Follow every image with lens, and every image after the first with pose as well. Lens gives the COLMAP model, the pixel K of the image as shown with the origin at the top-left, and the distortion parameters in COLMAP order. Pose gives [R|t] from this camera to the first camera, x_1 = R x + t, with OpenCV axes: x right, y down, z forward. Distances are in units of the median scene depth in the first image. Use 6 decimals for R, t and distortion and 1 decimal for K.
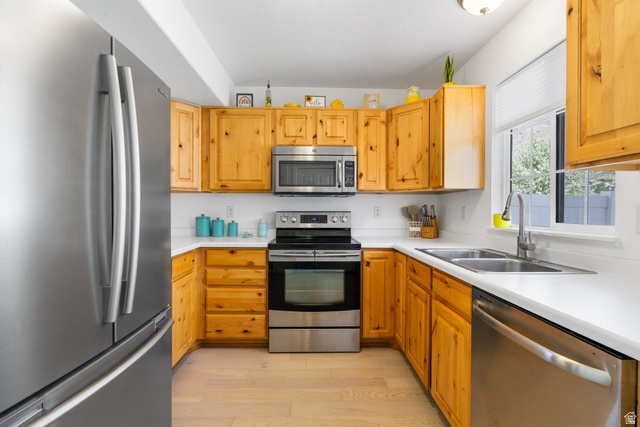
lens RADIAL K [[294.3, 0, 319.5], [0, 294.3, 211.5], [0, 0, 1]] dist [-0.005714, 0.002381]
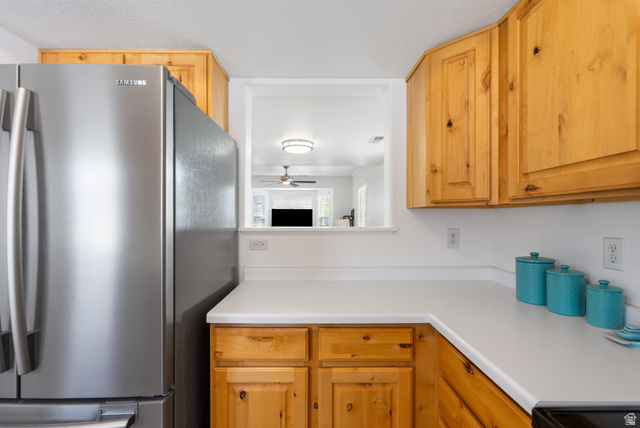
lens RADIAL K [[294.3, 0, 313.7], [0, 294.3, 217.7], [0, 0, 1]] dist [-0.005714, 0.002381]
pose [[-0.029050, -0.001119, -0.999577, 0.071881], [-0.006692, 0.999977, -0.000925, -0.045297], [0.999556, 0.006662, -0.029057, 0.724723]]
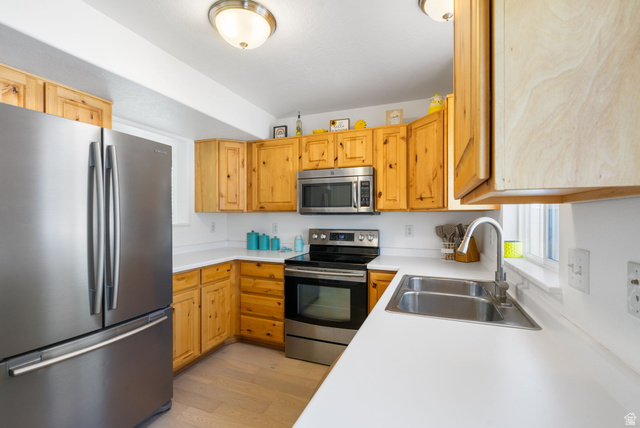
lens RADIAL K [[294.3, 0, 318.3], [0, 294.3, 216.1], [0, 0, 1]] dist [-0.005714, 0.002381]
pose [[0.915973, -0.003221, -0.401226, 0.351349], [0.000954, 0.999982, -0.005850, -0.045173], [0.401238, 0.004975, 0.915960, 0.014652]]
